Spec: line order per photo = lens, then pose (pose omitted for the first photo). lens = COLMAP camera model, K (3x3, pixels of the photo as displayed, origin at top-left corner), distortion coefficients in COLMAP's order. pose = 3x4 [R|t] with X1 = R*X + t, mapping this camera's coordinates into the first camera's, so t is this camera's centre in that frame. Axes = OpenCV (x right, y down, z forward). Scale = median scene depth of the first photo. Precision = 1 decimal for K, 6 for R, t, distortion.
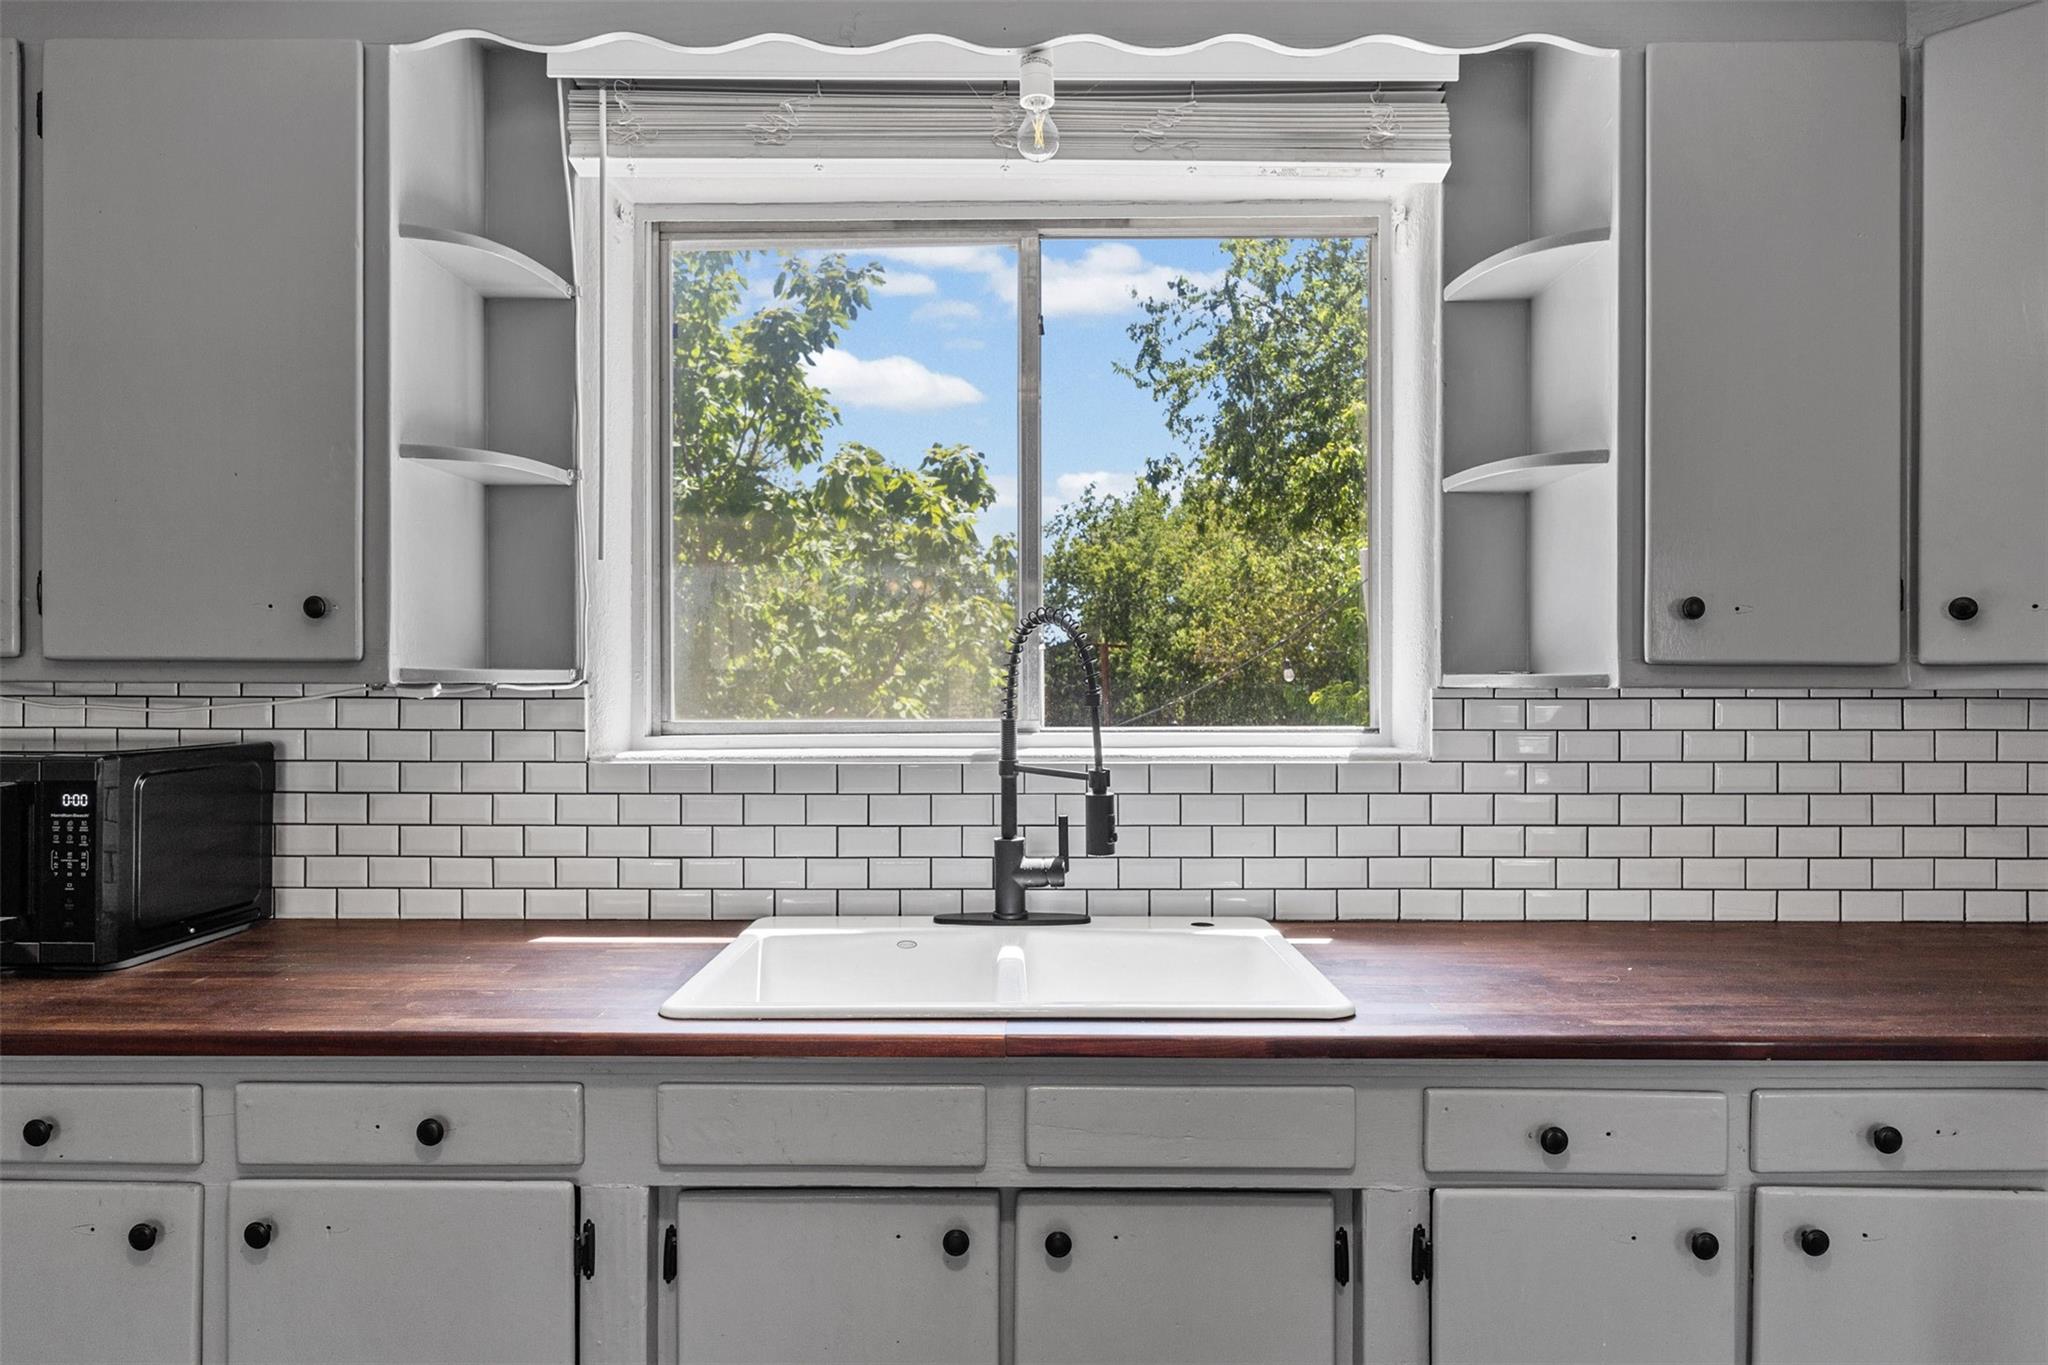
lens RADIAL K [[1176.9, 0, 1024.5], [0, 1176.9, 682.1], [0, 0, 1]] dist [0.002562, -0.002503]
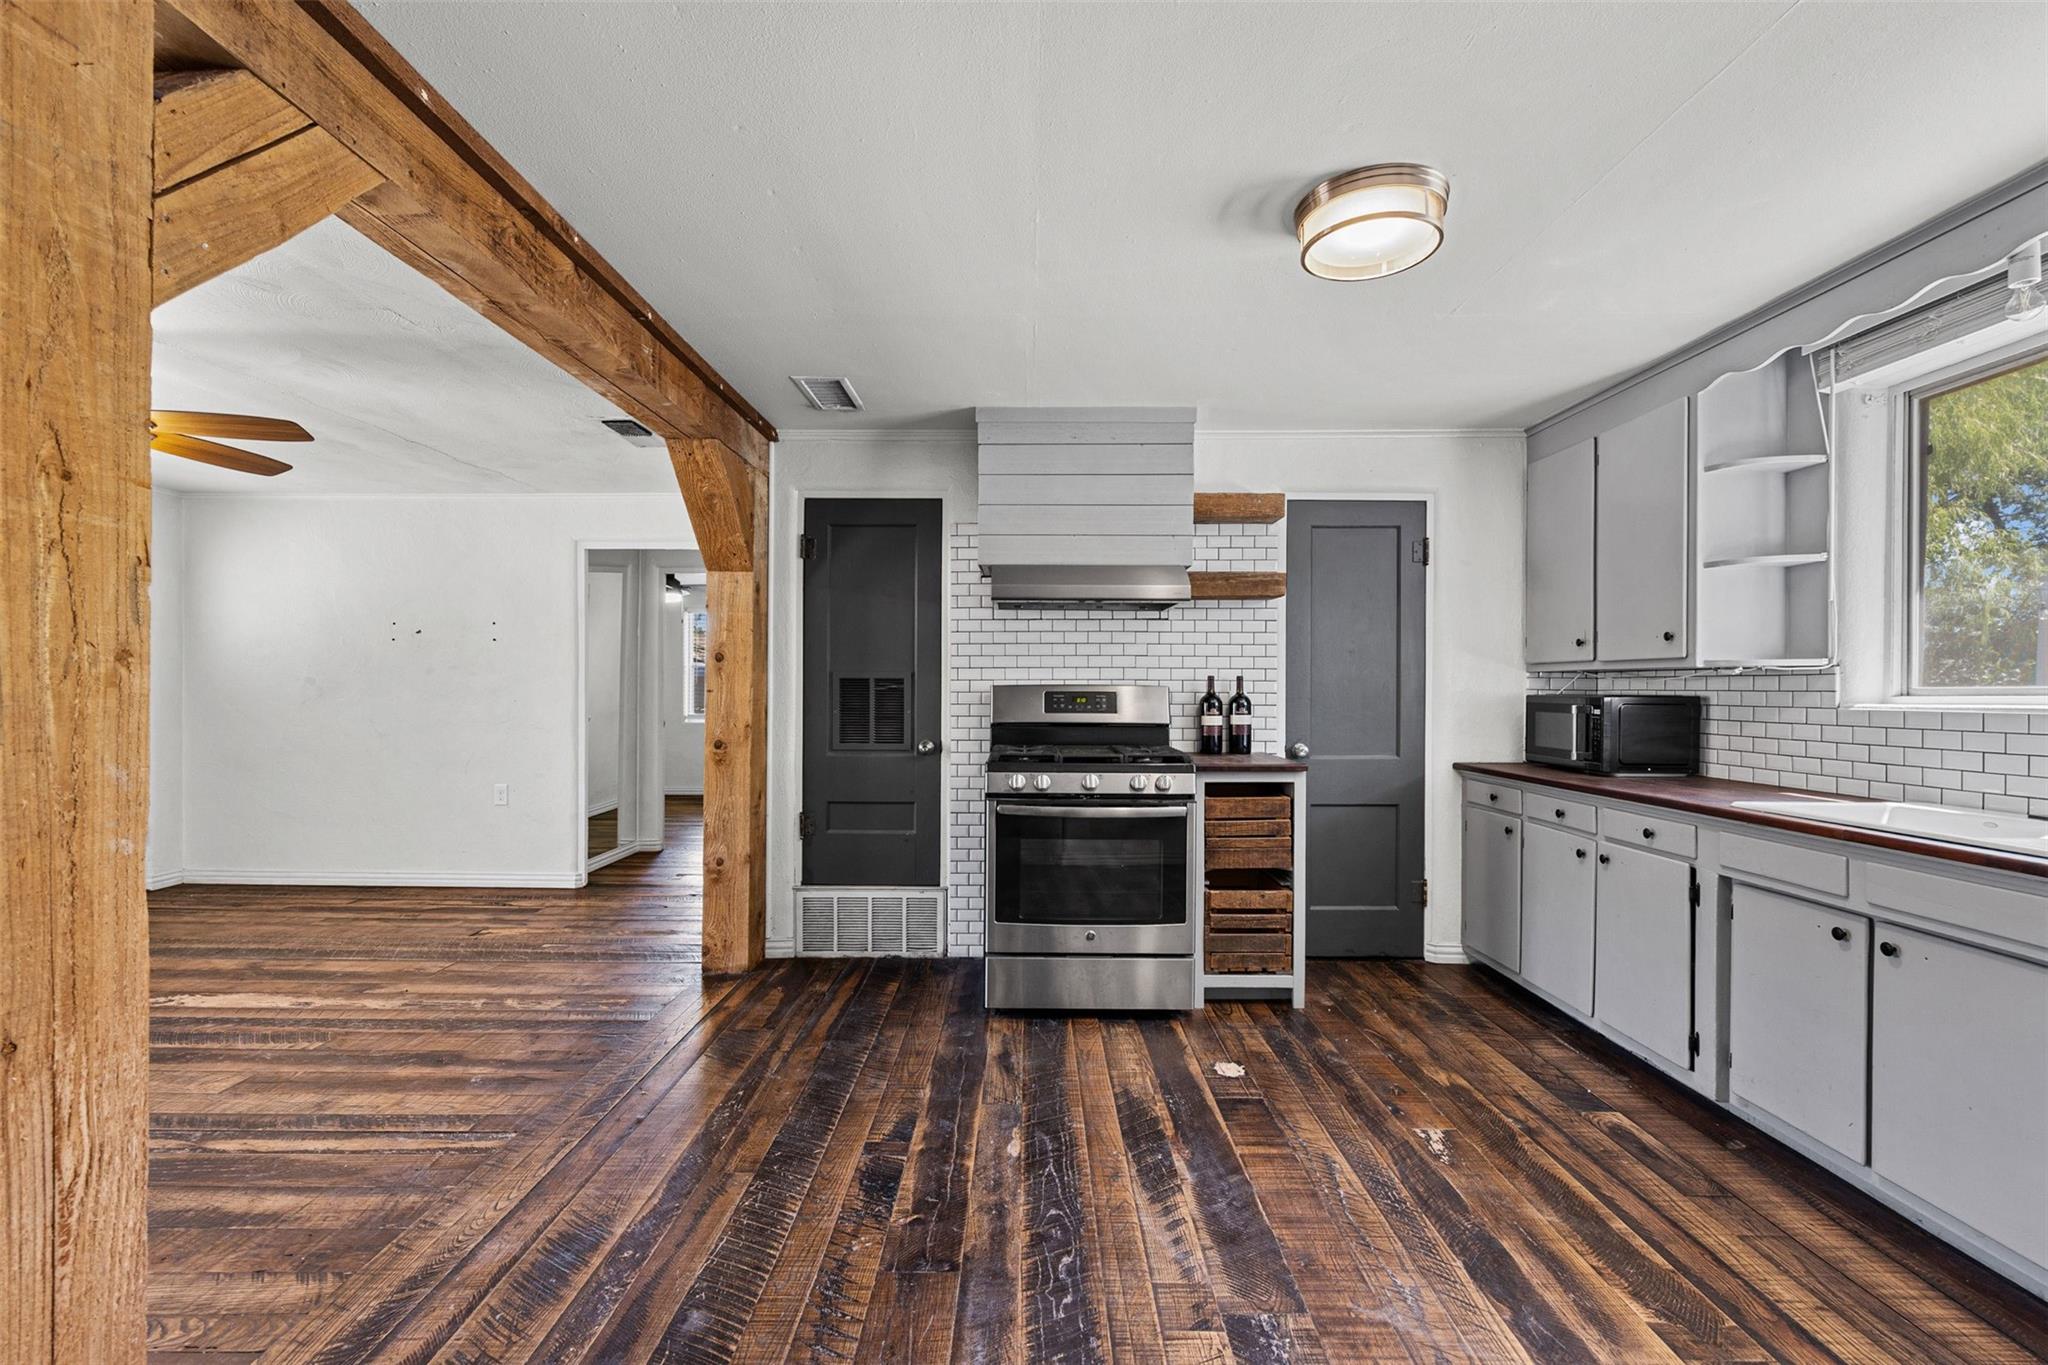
lens RADIAL K [[891.1, 0, 1029.6], [0, 891.1, 683.4], [0, 0, 1]] dist [0.009395, -0.000417]
pose [[0.006974, -0.008947, -0.999936, 1.068892], [-0.003906, 0.999952, -0.008974, 0.047698], [0.999968, 0.003968, 0.006938, -0.289692]]
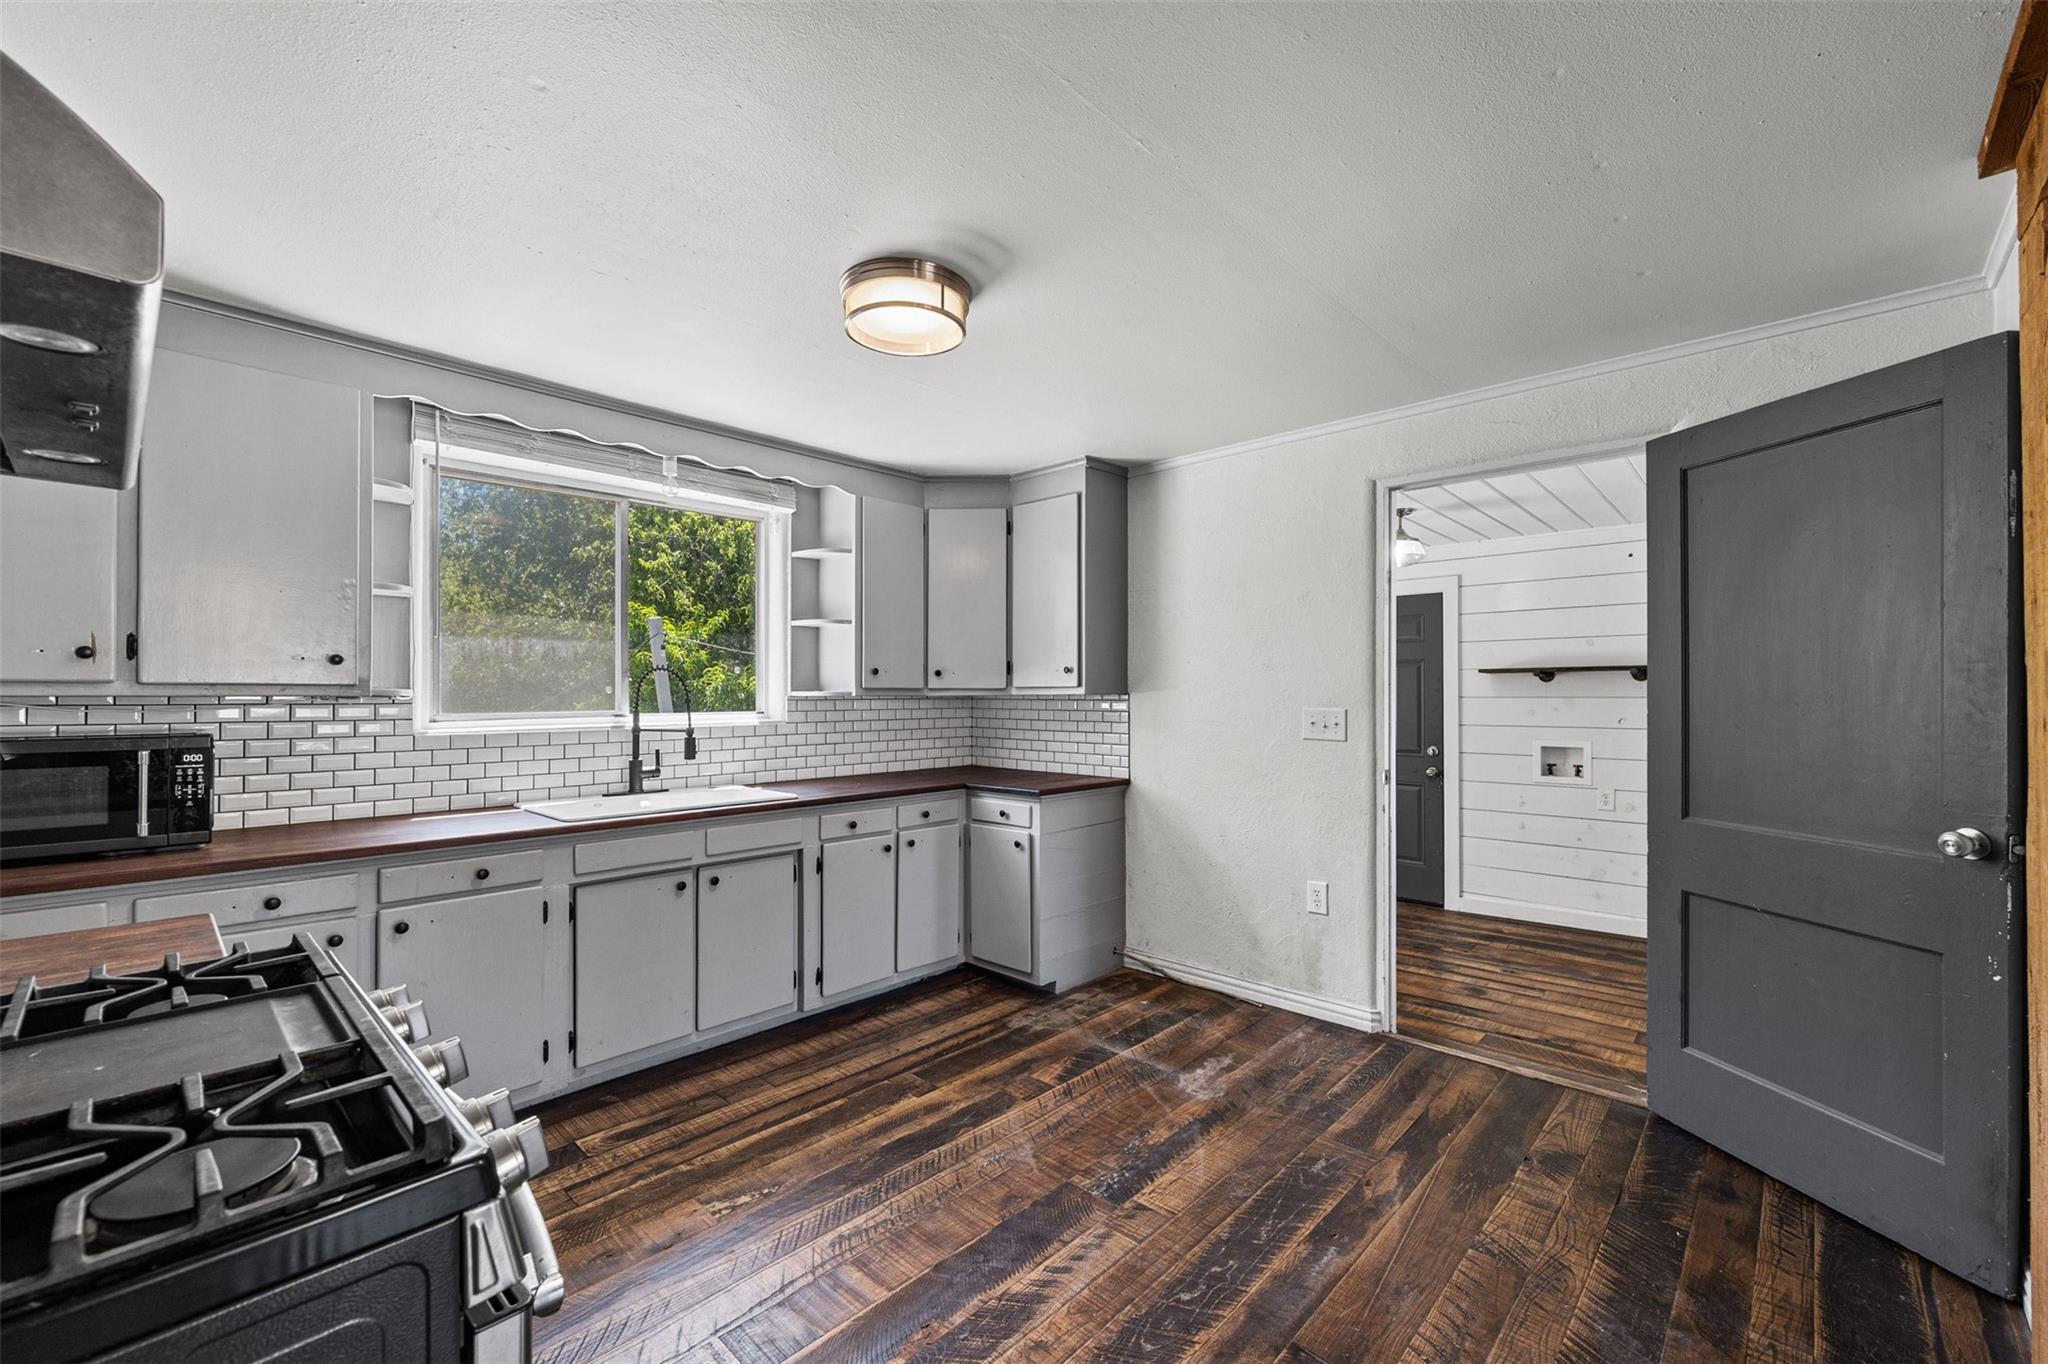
lens RADIAL K [[831.1, 0, 1011.6], [0, 831.1, 686.1], [0, 0, 1]] dist [-0.002501, 0.001015]
pose [[0.691744, 0.004404, 0.722129, -0.713499], [0.001353, 0.999972, -0.007394, -0.003698], [-0.722141, 0.006091, 0.691719, -0.742309]]
